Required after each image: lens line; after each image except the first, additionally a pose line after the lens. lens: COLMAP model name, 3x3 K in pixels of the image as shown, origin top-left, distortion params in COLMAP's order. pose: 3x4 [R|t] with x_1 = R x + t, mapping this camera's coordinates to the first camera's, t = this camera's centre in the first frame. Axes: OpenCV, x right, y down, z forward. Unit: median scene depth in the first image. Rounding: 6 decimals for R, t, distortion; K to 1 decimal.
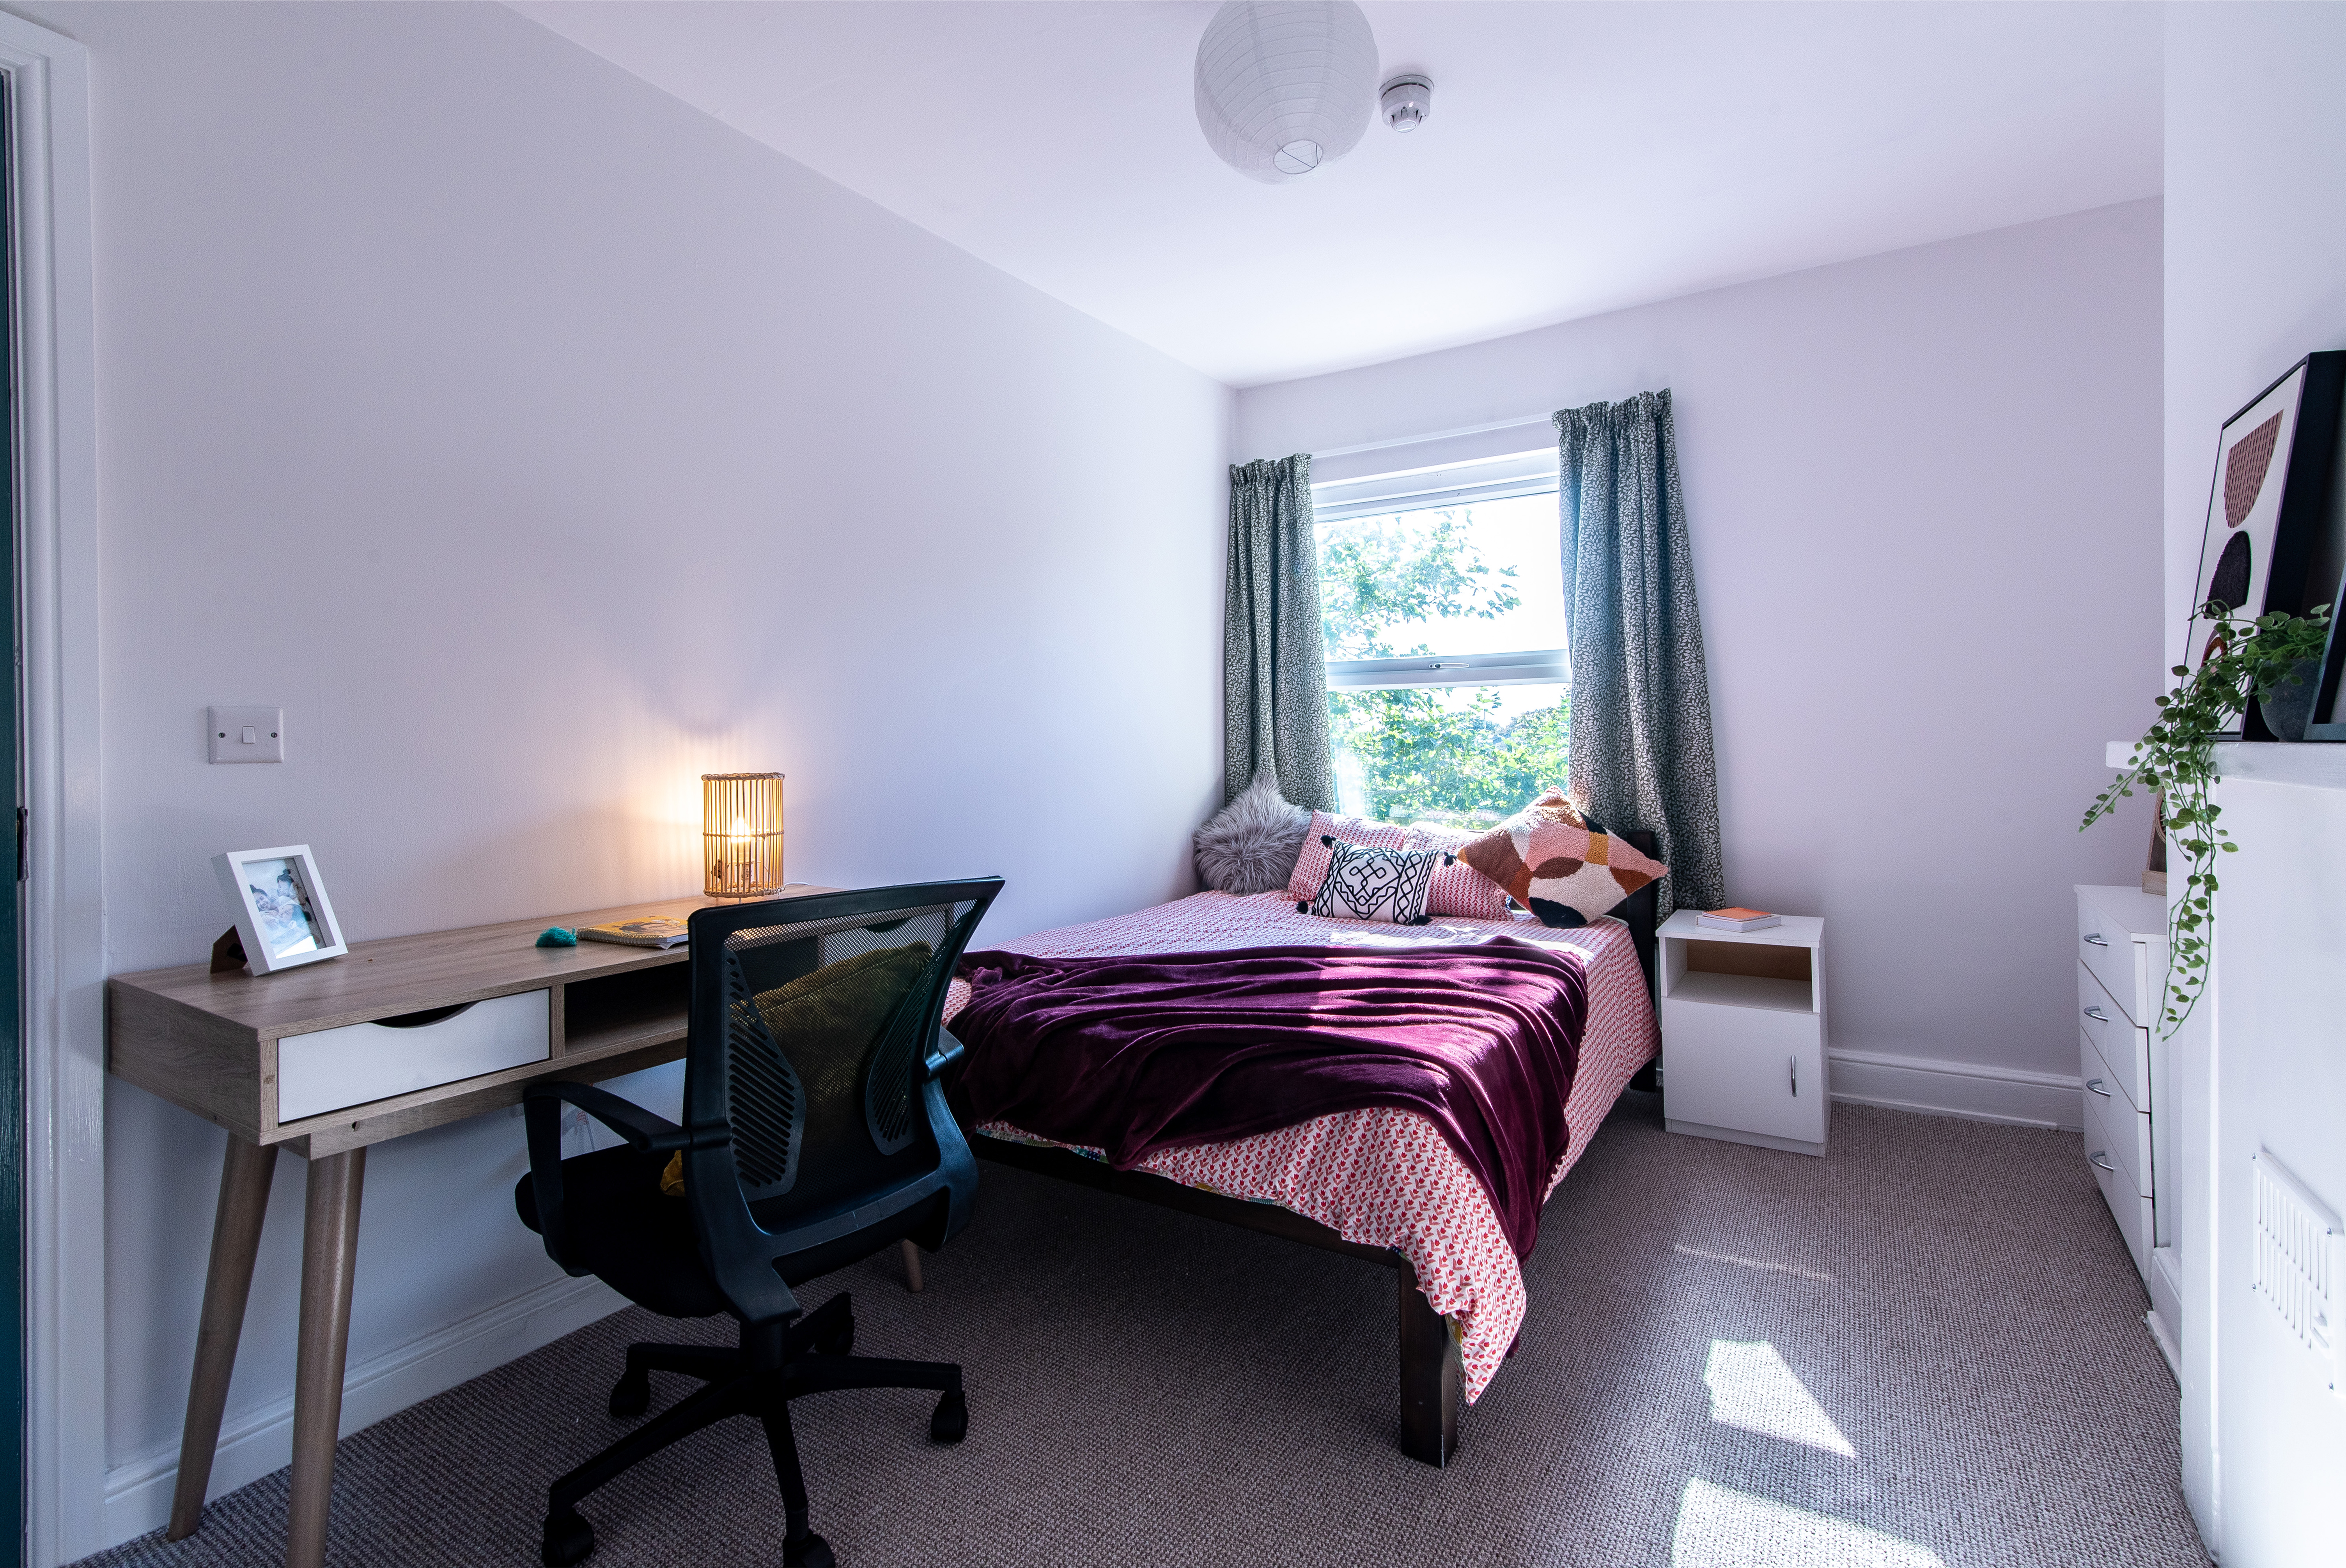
lens RADIAL K [[1084.2, 0, 1179.3], [0, 1084.2, 773.0], [0, 0, 1]] dist [-0.000366, -0.000026]
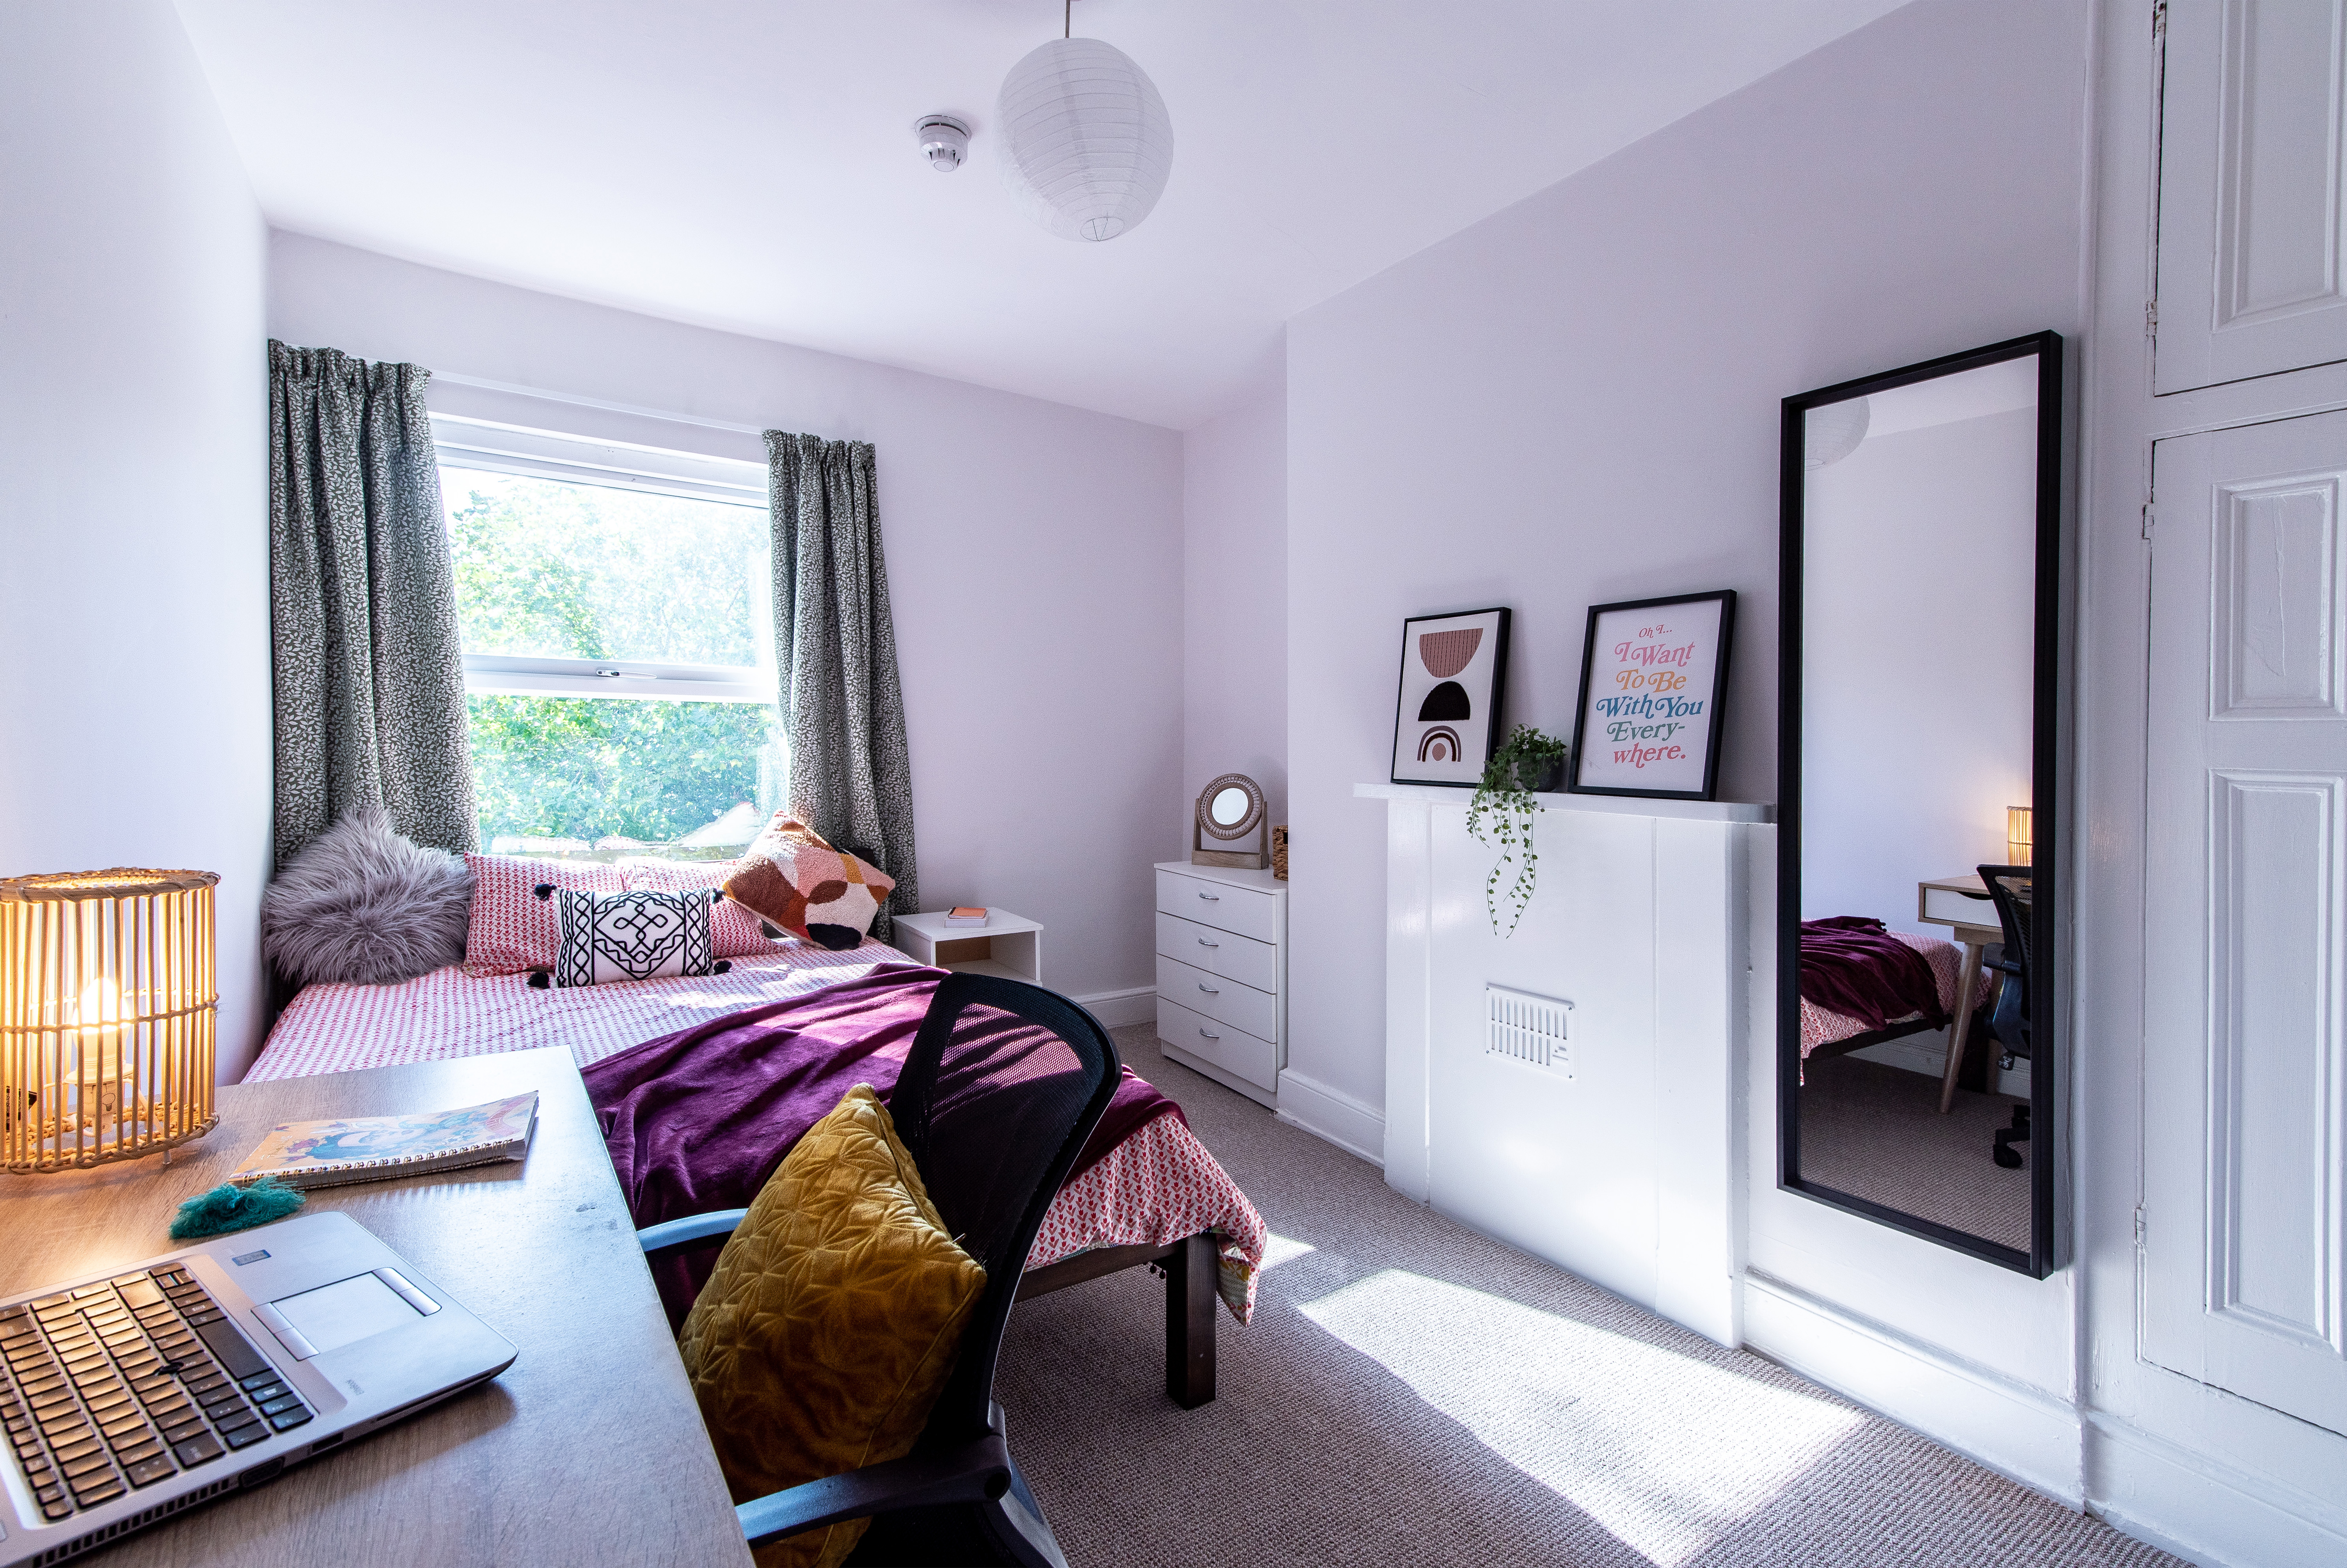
lens RADIAL K [[1084.5, 0, 1179.7], [0, 1084.5, 772.1], [0, 0, 1]] dist [-0.000366, -0.000026]
pose [[0.363210, -0.012250, 0.931627, -0.454160], [0.001669, 0.999921, 0.012497, -0.034900], [-0.931706, -0.002984, 0.363201, 0.304174]]
